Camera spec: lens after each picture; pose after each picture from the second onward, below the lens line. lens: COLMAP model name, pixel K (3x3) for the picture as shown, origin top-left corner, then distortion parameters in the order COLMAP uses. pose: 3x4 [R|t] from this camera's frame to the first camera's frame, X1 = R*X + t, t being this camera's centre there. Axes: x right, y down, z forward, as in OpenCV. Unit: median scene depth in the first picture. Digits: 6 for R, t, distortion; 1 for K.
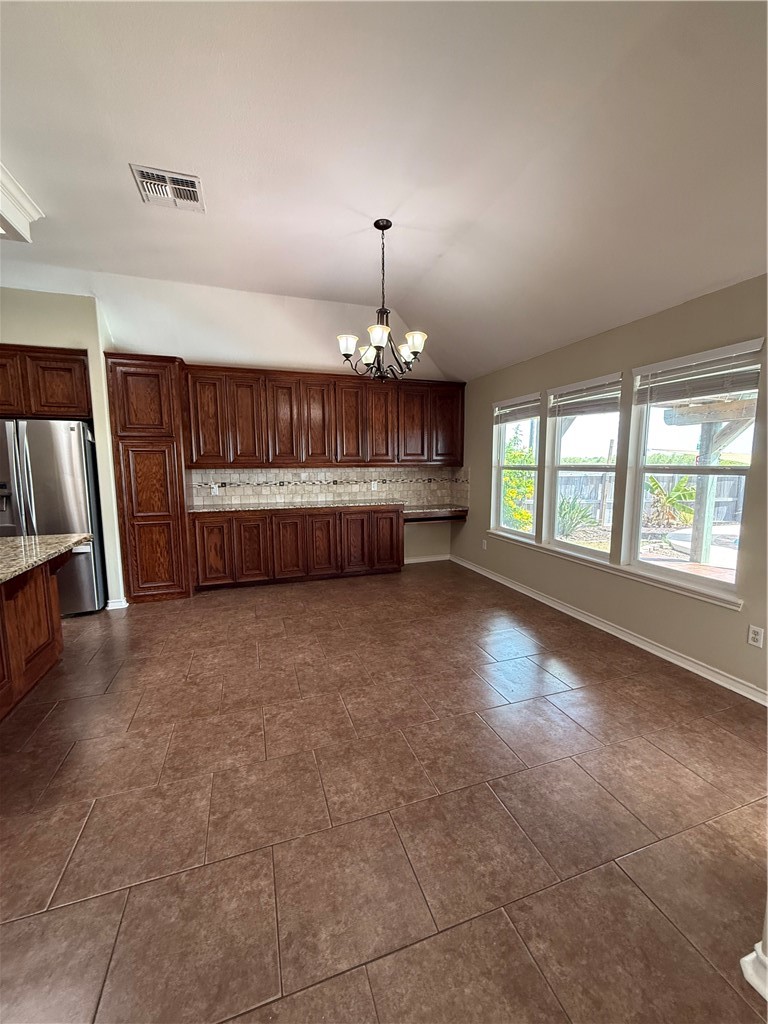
lens RADIAL K [[408.0, 0, 384.0], [0, 408.0, 510.9], [0, 0, 1]] dist [0.000384, -0.000201]
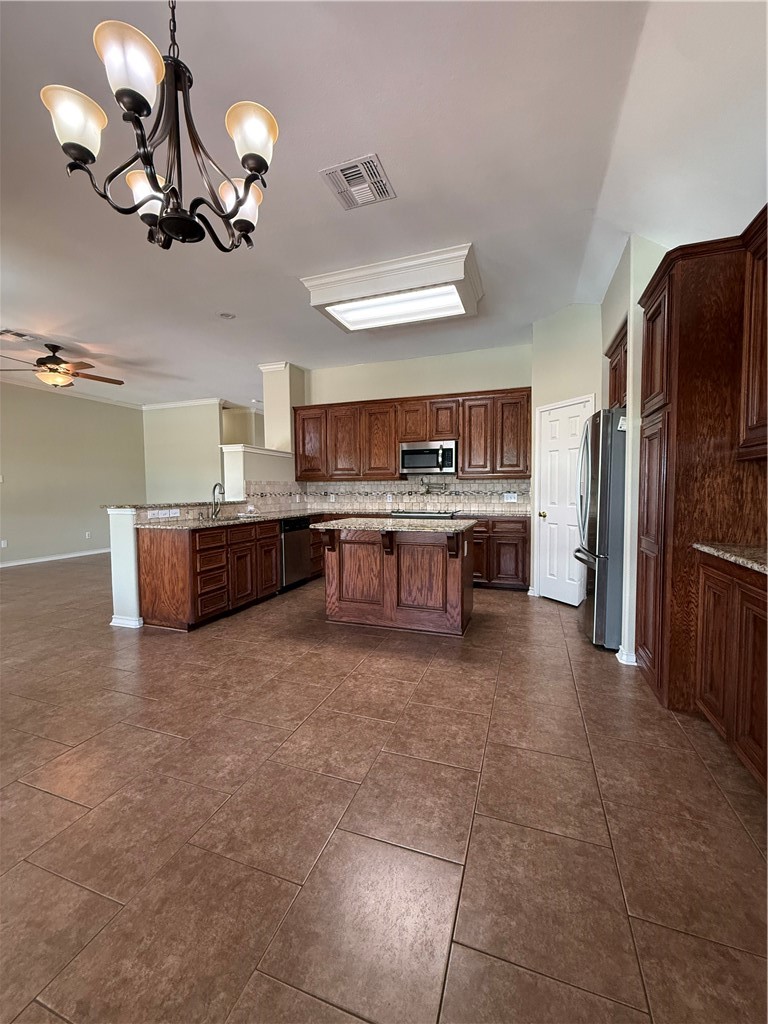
lens RADIAL K [[408.0, 0, 384.0], [0, 408.0, 510.9], [0, 0, 1]] dist [0.000384, -0.000201]
pose [[-0.621720, 0.049356, -0.781683, 0.162540], [-0.083049, 0.988232, 0.128451, -0.082219], [0.778825, 0.144778, -0.610305, 1.116248]]
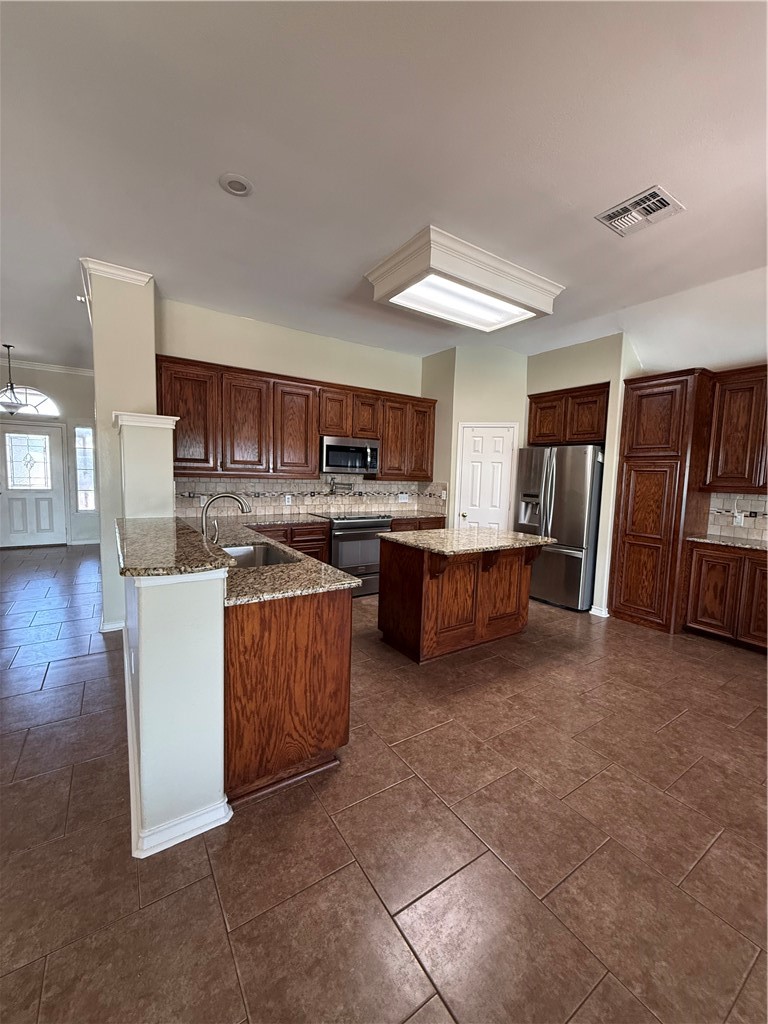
lens RADIAL K [[408.0, 0, 384.0], [0, 408.0, 510.9], [0, 0, 1]] dist [0.000384, -0.000201]
pose [[0.254849, 0.100166, -0.961779, 0.223609], [-0.143939, 0.987469, 0.064701, -0.024054], [0.956208, 0.121949, 0.266073, 0.140946]]
